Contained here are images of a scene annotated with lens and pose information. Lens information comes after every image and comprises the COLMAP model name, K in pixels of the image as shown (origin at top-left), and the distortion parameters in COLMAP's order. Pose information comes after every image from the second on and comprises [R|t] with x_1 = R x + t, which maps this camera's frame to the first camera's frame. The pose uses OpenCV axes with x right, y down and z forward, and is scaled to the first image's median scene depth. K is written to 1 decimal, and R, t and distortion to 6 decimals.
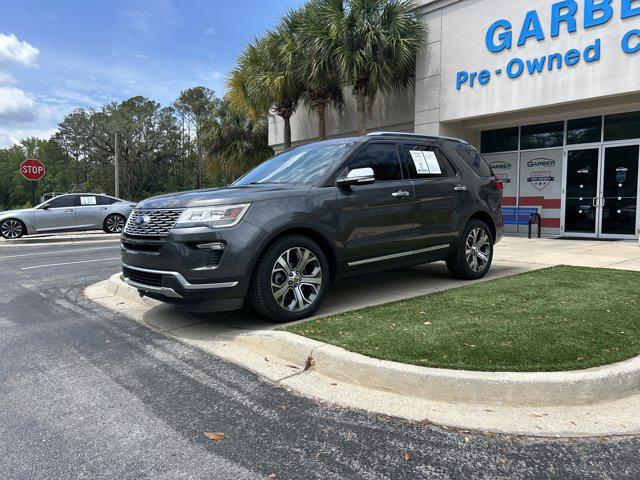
lens RADIAL K [[476.9, 0, 322.6], [0, 476.9, 232.7], [0, 0, 1]] dist [0.047306, -0.048058]
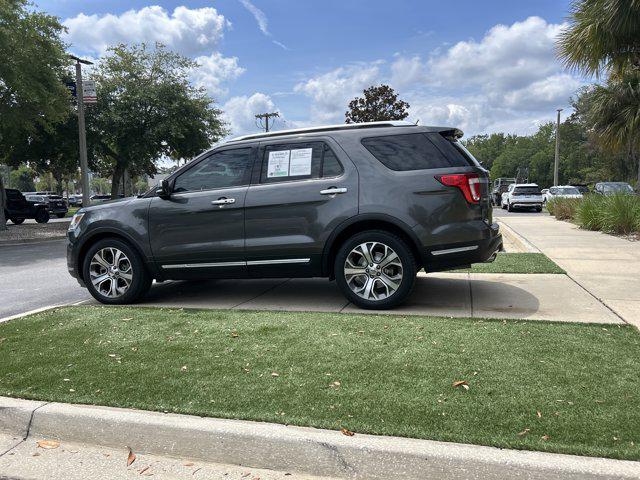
lens RADIAL K [[476.9, 0, 322.6], [0, 476.9, 232.7], [0, 0, 1]] dist [0.047306, -0.048058]
pose [[0.540277, 0.059252, -0.839399, 0.951676], [-0.024598, 0.998204, 0.054629, -0.066918], [0.841128, -0.008867, 0.540764, 0.562436]]
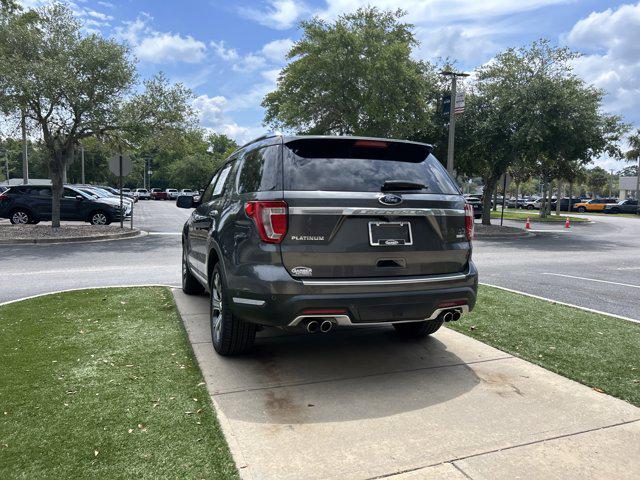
lens RADIAL K [[479.4, 0, 323.5], [0, 479.4, 230.5], [0, 0, 1]] dist [0.045820, -0.047930]
pose [[-0.345828, 0.062274, -0.936229, 0.933844], [-0.064274, 0.993879, 0.089850, -0.144820], [0.936094, 0.091248, -0.339709, 1.421542]]
